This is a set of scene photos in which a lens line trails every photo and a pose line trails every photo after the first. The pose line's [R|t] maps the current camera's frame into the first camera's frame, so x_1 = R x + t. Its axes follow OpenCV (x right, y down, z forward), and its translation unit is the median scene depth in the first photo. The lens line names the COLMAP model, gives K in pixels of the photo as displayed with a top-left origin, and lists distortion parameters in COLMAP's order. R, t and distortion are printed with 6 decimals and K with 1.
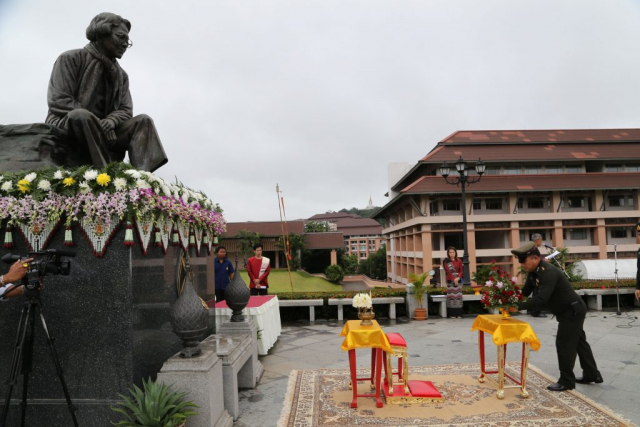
lens RADIAL K [[436.4, 0, 322.3], [0, 436.4, 216.3], [0, 0, 1]] dist [-0.117348, 0.064610]
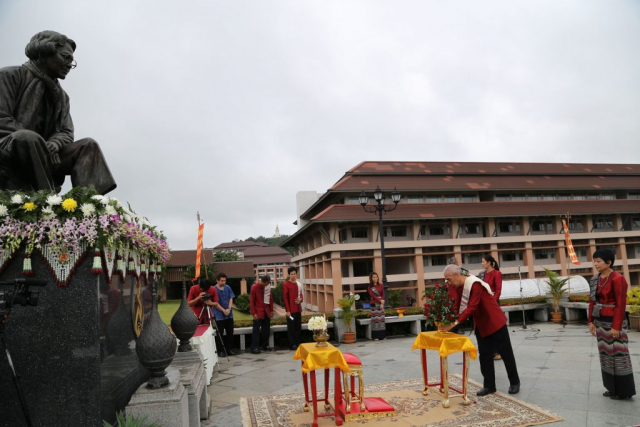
lens RADIAL K [[437.4, 0, 320.5], [0, 437.4, 217.0], [0, 0, 1]] dist [-0.118920, 0.068590]
pose [[0.978056, 0.001813, 0.208335, -0.101998], [0.011378, 0.998005, -0.062104, 0.003876], [-0.208032, 0.063112, 0.976084, -0.030014]]
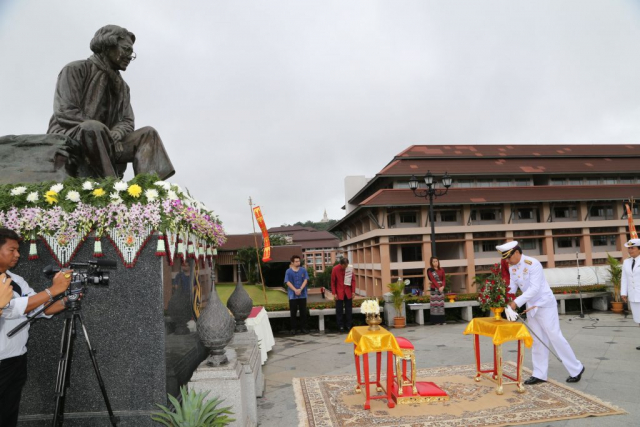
lens RADIAL K [[437.4, 0, 320.5], [0, 437.4, 217.0], [0, 0, 1]] dist [-0.118920, 0.068590]
pose [[0.994921, -0.004195, 0.100572, -0.113854], [0.007075, 0.999574, -0.028301, 0.004751], [-0.100410, 0.028869, 0.994527, -0.034804]]
